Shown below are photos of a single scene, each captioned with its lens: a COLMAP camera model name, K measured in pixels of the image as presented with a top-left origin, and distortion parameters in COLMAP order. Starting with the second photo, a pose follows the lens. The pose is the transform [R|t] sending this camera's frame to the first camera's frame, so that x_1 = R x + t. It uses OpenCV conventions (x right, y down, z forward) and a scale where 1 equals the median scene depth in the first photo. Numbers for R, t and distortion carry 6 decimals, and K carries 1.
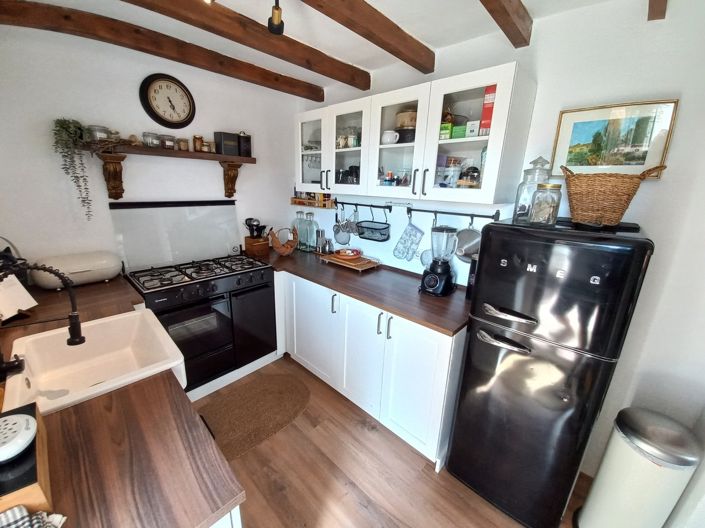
lens RADIAL K [[282.9, 0, 353.0], [0, 282.9, 264.0], [0, 0, 1]] dist [-0.000483, -0.007860]
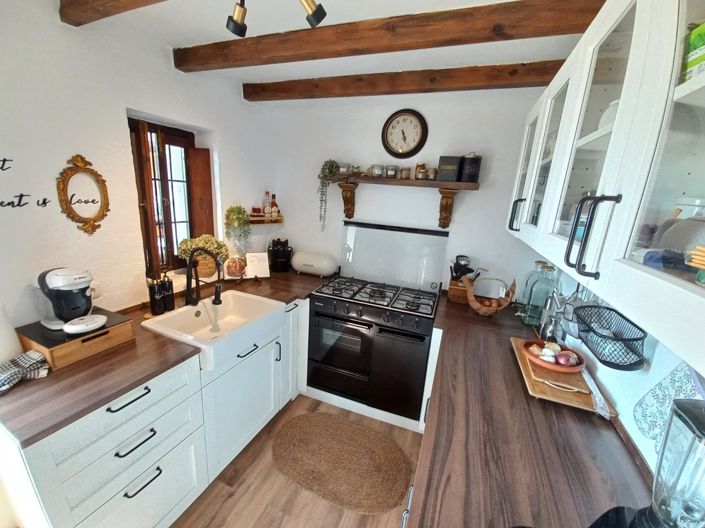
lens RADIAL K [[282.9, 0, 353.3], [0, 282.9, 261.9], [0, 0, 1]] dist [-0.000483, -0.007860]
pose [[0.363627, 0.214298, -0.906561, 0.349564], [-0.306110, 0.946625, 0.100986, -0.173944], [0.879814, 0.240786, 0.409817, 0.524110]]
